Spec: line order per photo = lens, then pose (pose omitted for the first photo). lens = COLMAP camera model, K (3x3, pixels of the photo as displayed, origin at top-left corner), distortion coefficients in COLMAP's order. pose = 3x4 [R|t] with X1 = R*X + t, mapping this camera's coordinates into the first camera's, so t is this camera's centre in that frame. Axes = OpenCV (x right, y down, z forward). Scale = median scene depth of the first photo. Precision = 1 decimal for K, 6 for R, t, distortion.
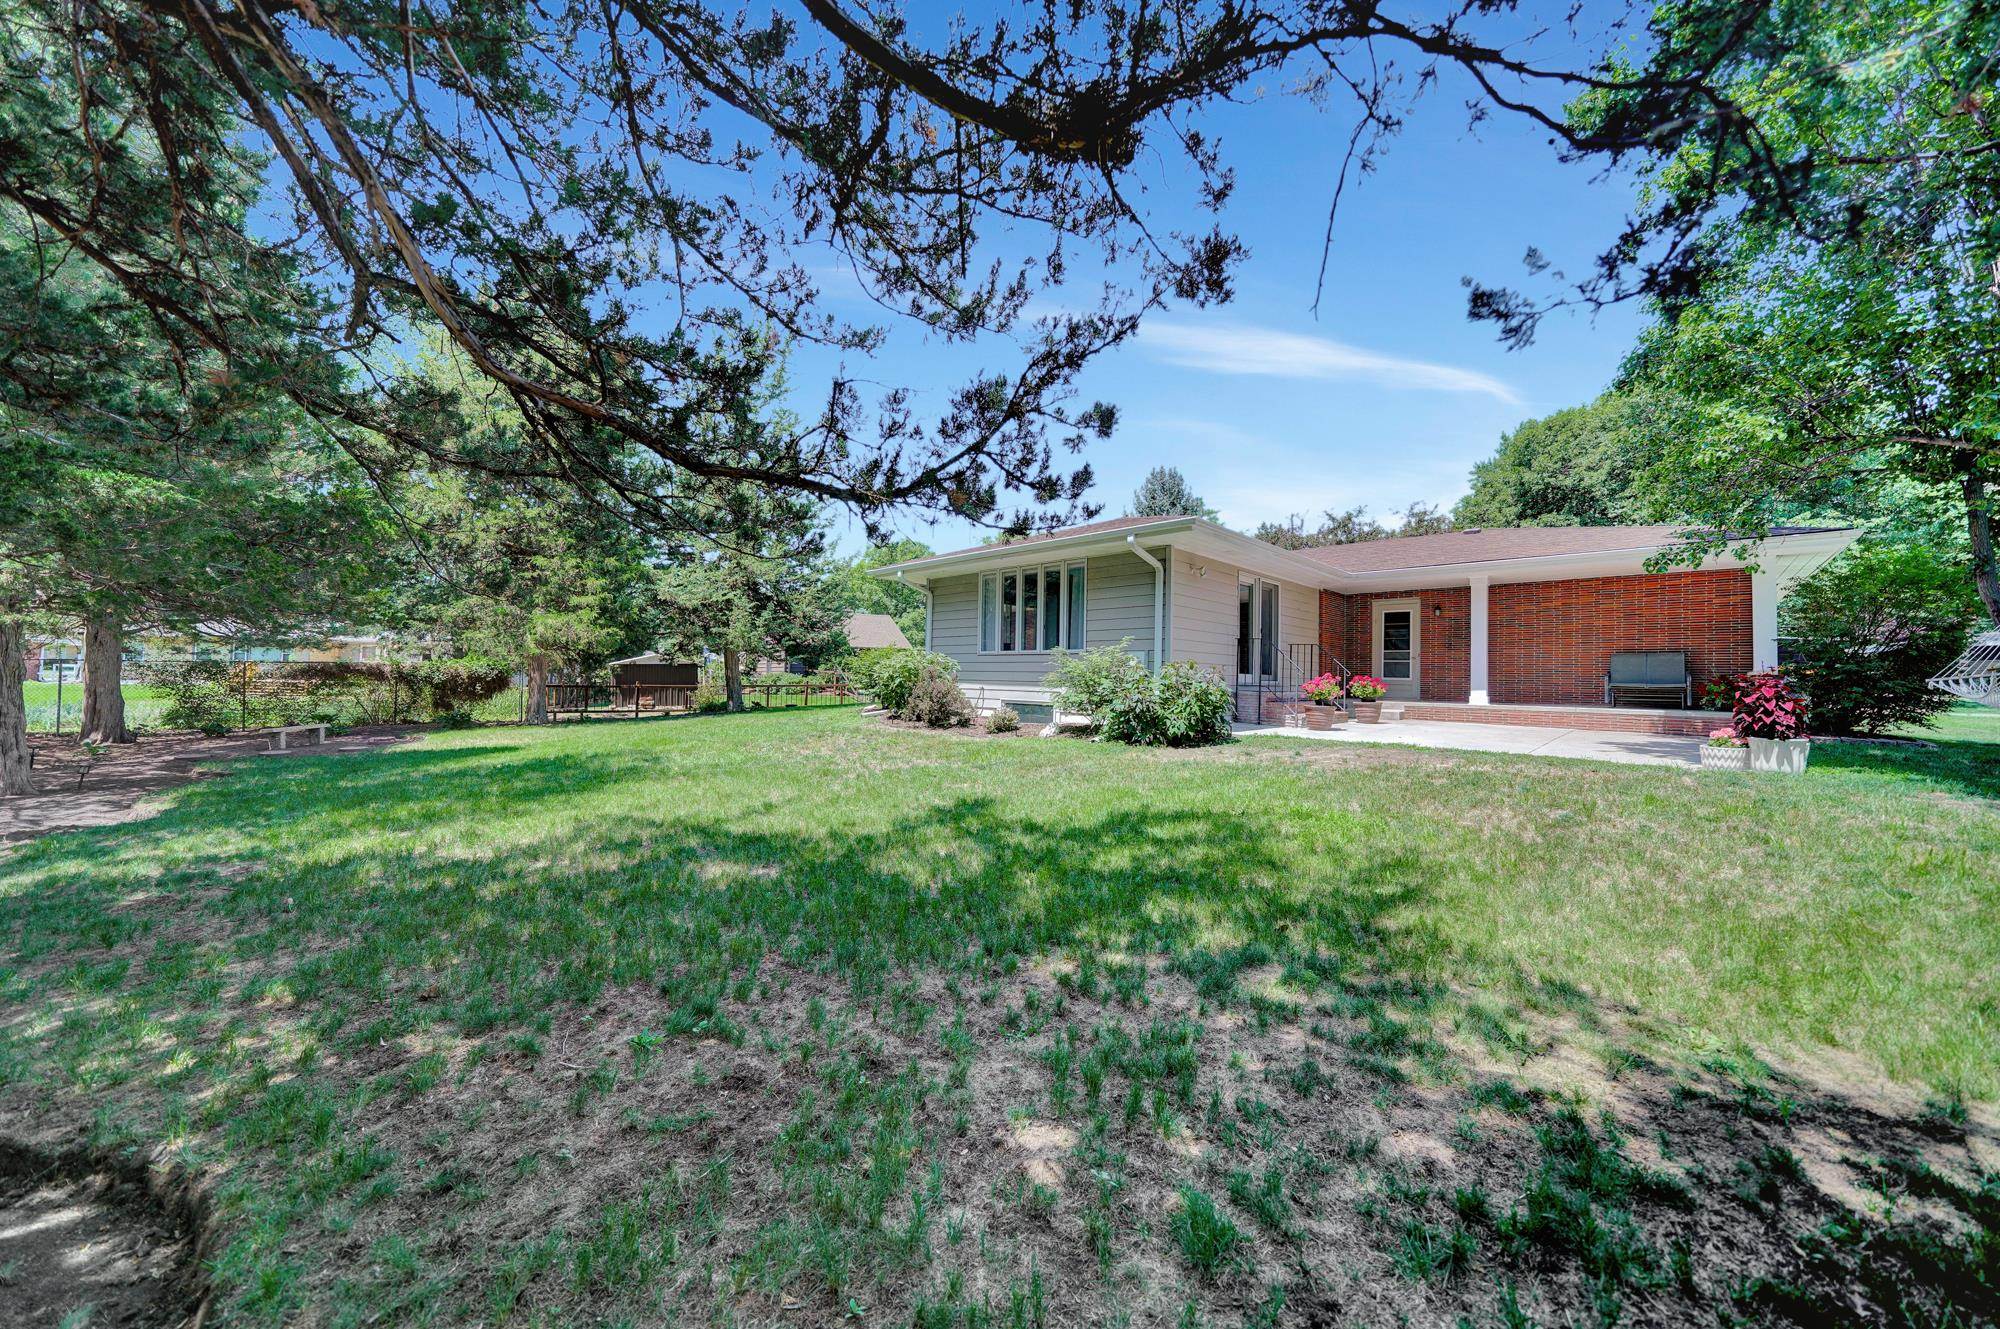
lens RADIAL K [[691.5, 0, 999.9], [0, 691.5, 659.1], [0, 0, 1]] dist [-0.000879, -0.000525]
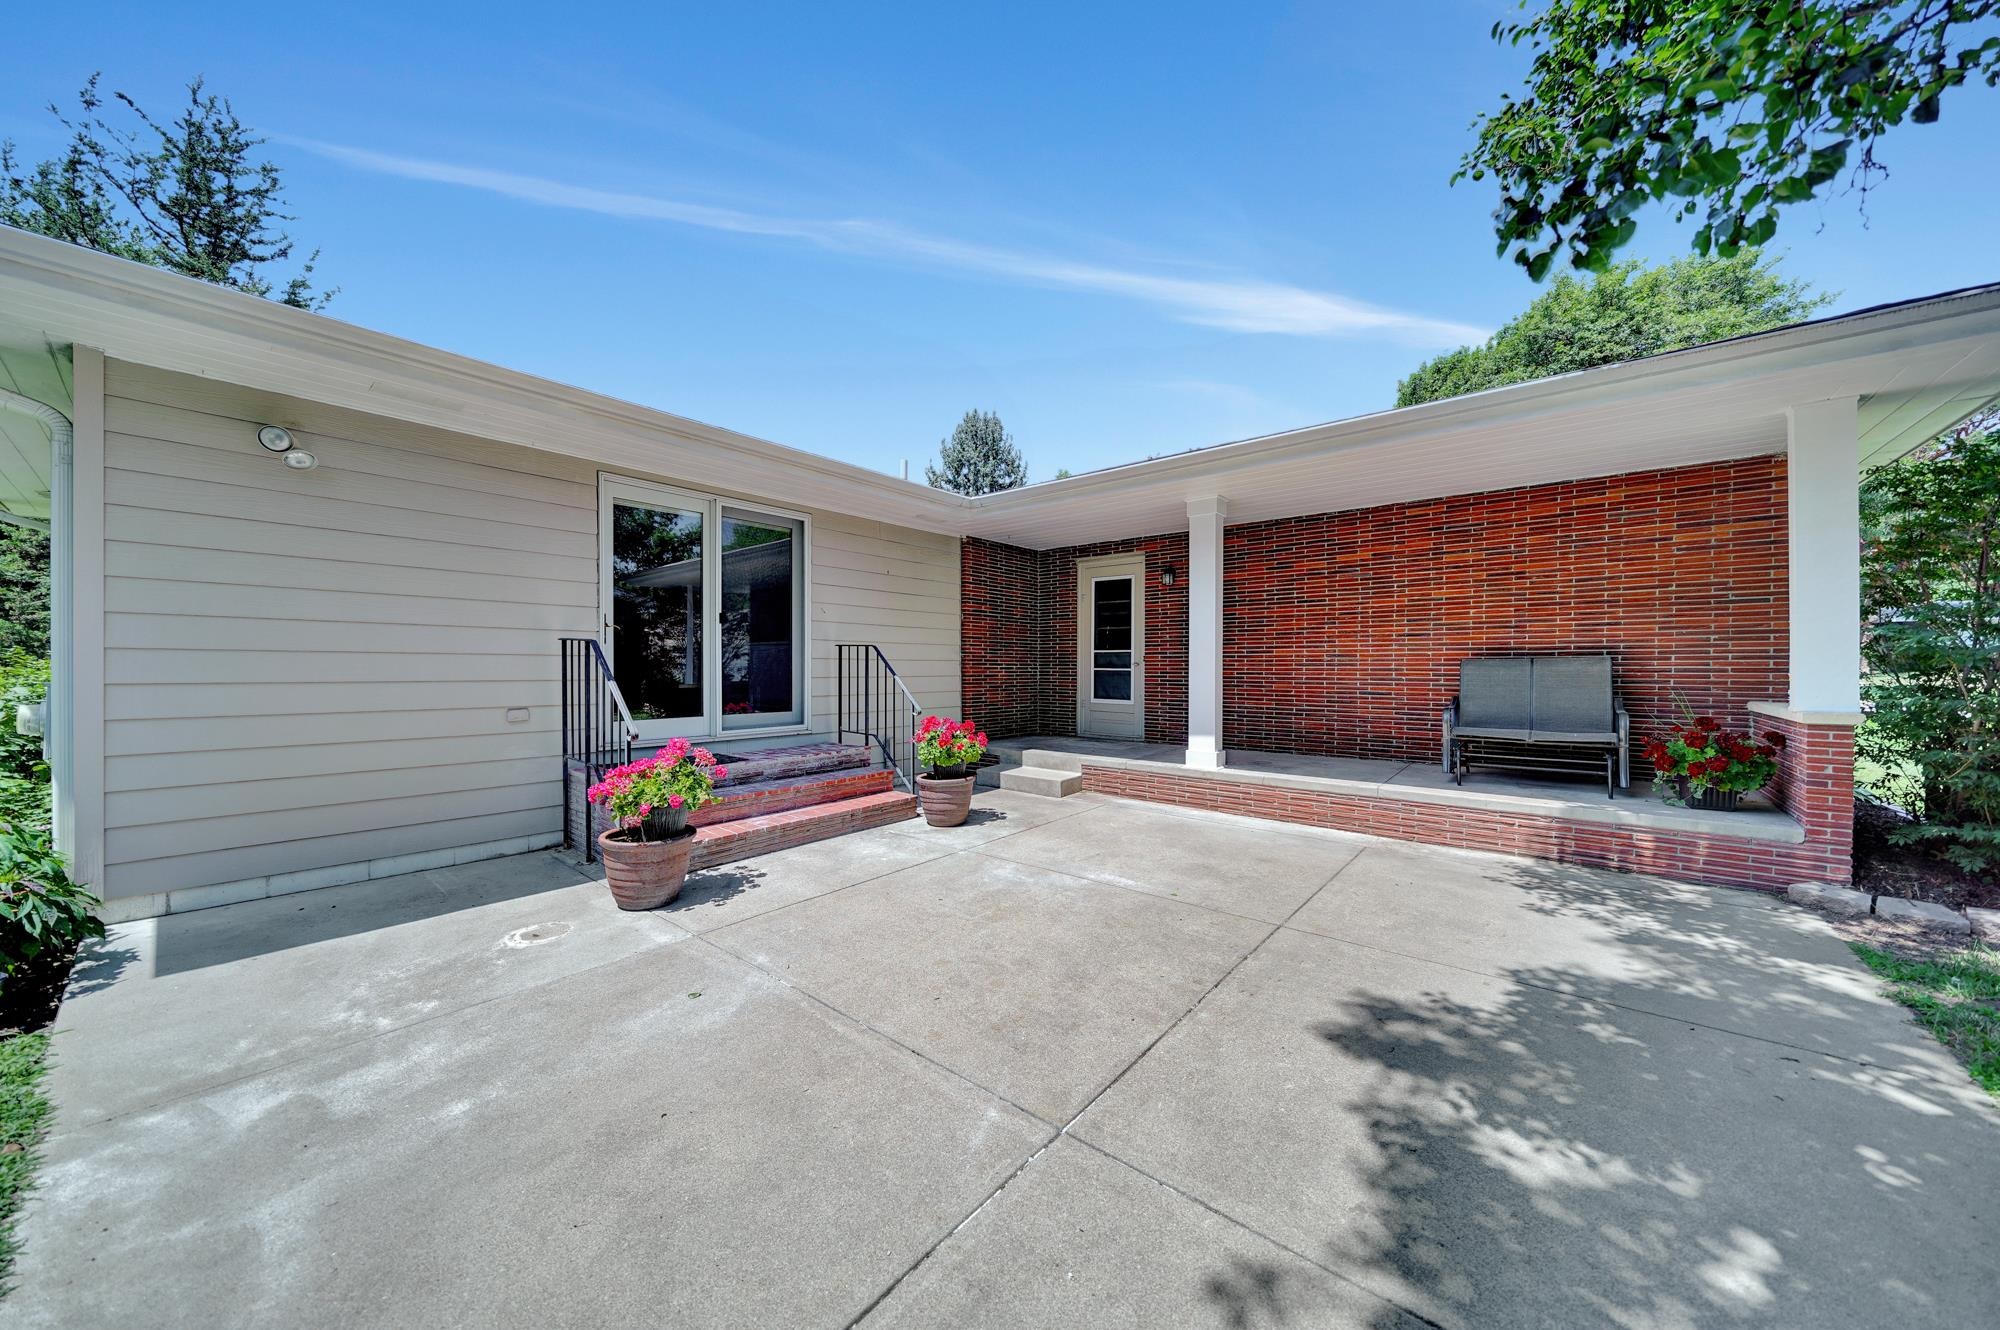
lens RADIAL K [[691.5, 0, 998.0], [0, 691.5, 665.7], [0, 0, 1]] dist [-0.000879, -0.000525]
pose [[0.996573, -0.017149, 0.080920, 0.517521], [0.014923, 0.999496, 0.028032, -0.019959], [-0.081360, -0.026728, 0.996326, 0.542019]]
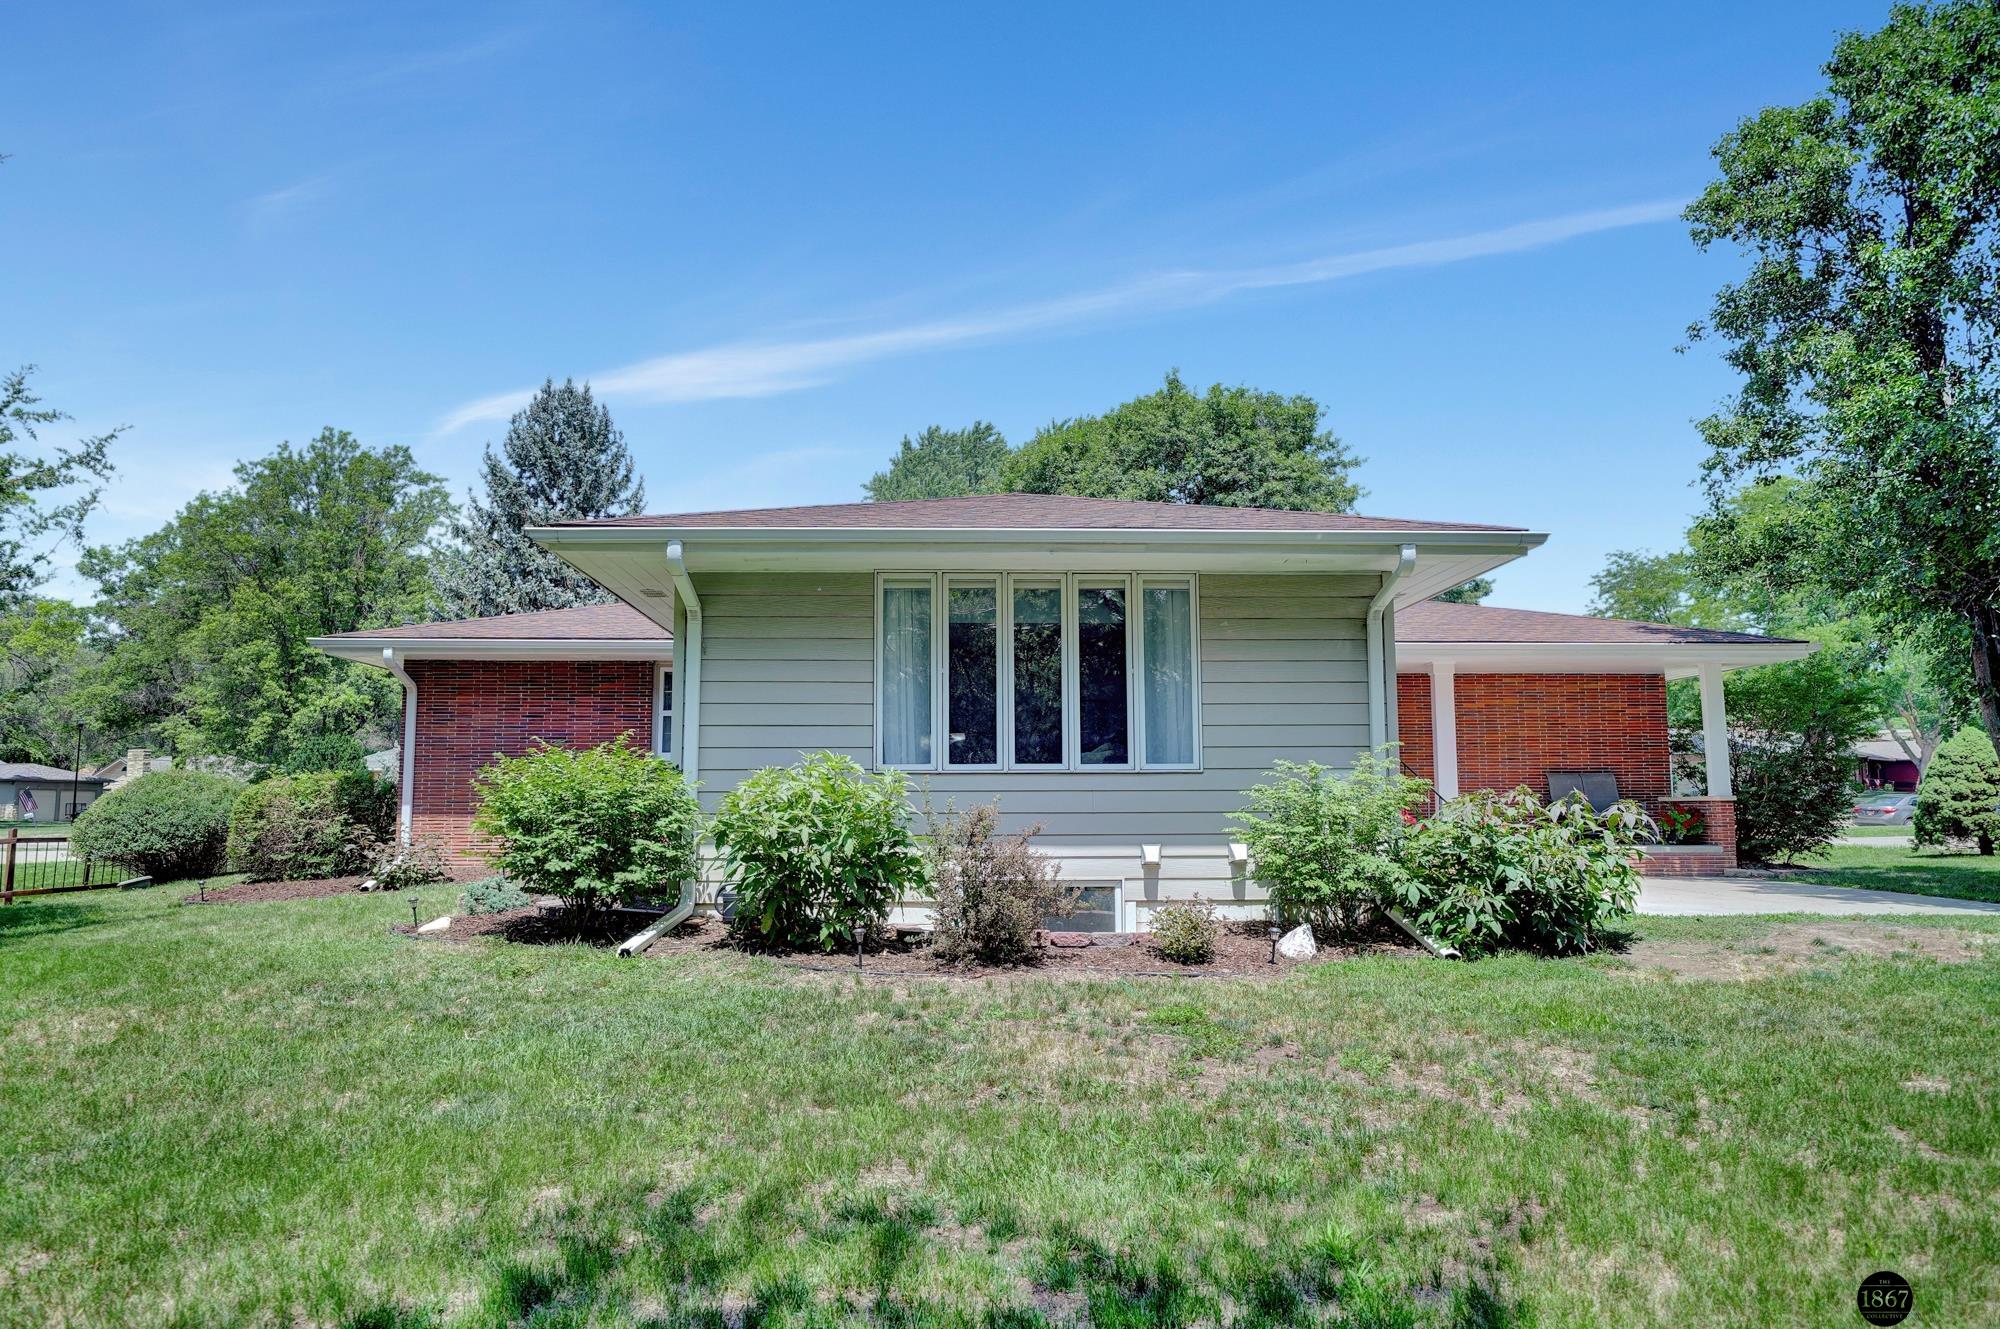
lens RADIAL K [[1279.9, 0, 992.5], [0, 1279.9, 667.2], [0, 0, 1]] dist [-0.003269, -0.000210]
pose [[0.686983, 0.062212, 0.724005, -0.554967], [-0.004943, 0.996705, -0.080955, -0.007575], [-0.726657, 0.052036, 0.685027, 0.453444]]
